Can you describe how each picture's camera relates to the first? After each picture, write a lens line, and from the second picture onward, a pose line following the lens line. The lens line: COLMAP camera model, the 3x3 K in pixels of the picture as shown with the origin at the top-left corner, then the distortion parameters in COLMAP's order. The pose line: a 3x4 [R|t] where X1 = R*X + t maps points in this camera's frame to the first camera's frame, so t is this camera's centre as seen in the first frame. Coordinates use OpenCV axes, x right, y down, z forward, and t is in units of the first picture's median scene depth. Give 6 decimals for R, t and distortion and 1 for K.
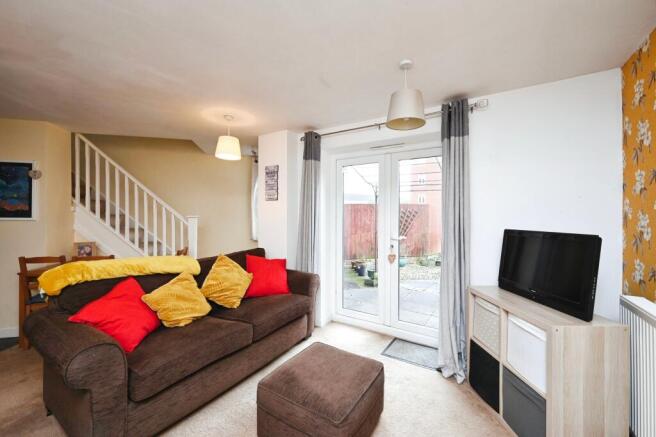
lens RADIAL K [[274.6, 0, 330.3], [0, 274.6, 216.1], [0, 0, 1]] dist [0.014313, -0.000621]
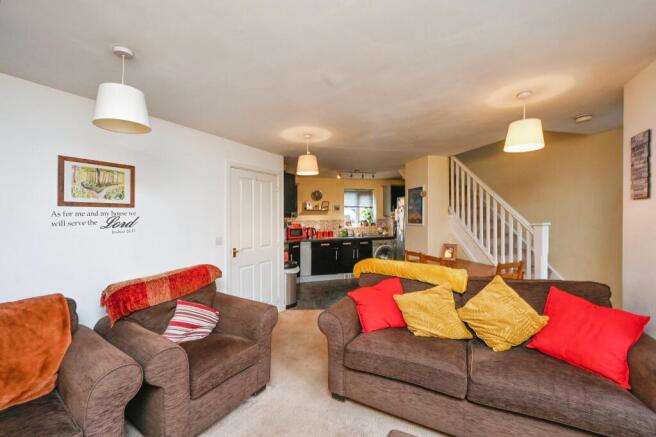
lens RADIAL K [[274.6, 0, 329.7], [0, 274.6, 216.4], [0, 0, 1]] dist [0.014313, -0.000621]
pose [[0.049339, -0.003667, -0.998775, 0.315920], [0.017149, 0.999849, -0.002824, -0.035102], [0.998635, -0.016988, 0.049394, 0.404673]]
